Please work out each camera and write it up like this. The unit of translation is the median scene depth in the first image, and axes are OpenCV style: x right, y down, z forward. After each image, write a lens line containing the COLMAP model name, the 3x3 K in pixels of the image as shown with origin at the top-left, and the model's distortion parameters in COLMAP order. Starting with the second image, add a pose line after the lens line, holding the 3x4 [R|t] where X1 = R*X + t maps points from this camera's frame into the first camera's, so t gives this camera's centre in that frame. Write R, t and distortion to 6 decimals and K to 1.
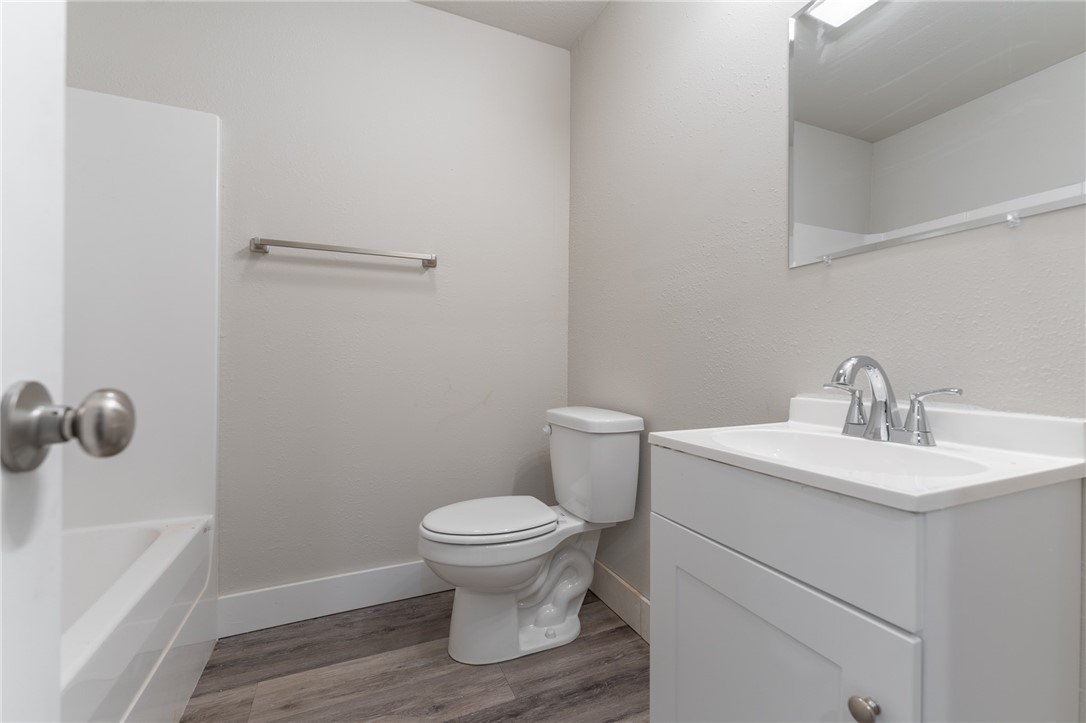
lens RADIAL K [[437.5, 0, 538.3], [0, 437.5, 363.8], [0, 0, 1]] dist [-0.003048, 0.000732]
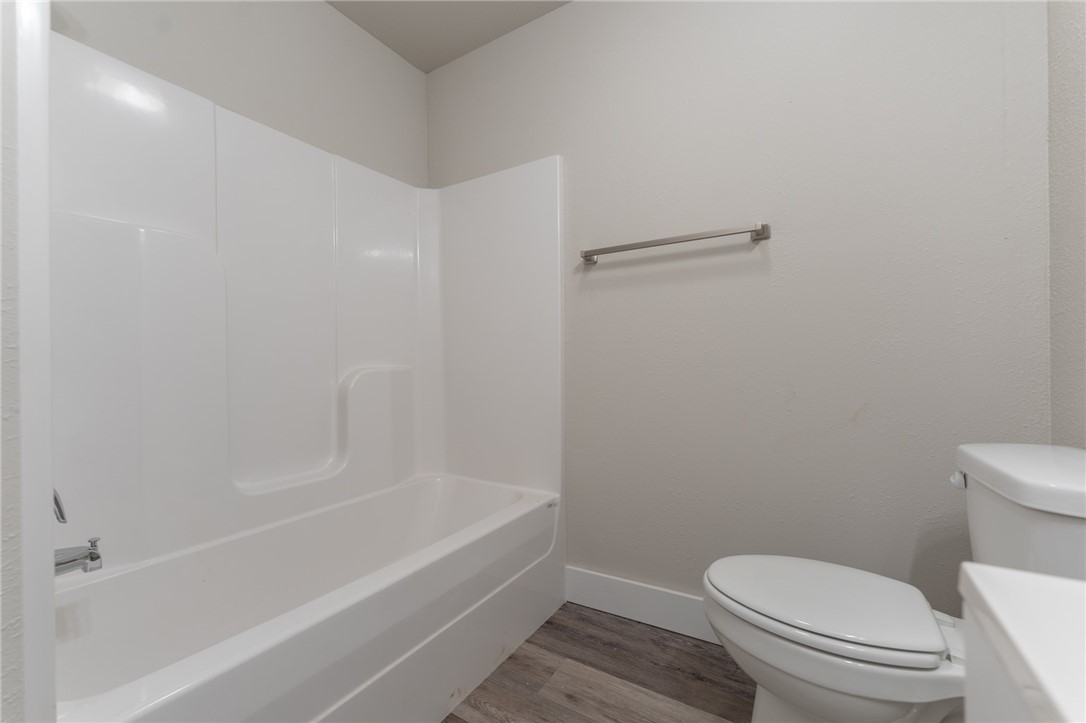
lens RADIAL K [[437.5, 0, 544.7], [0, 437.5, 361.4], [0, 0, 1]] dist [-0.003048, 0.000732]
pose [[0.580294, -0.010498, -0.814339, 0.197088], [0.016250, 0.999867, -0.001310, -0.011756], [0.814245, -0.012472, 0.580388, 0.283682]]
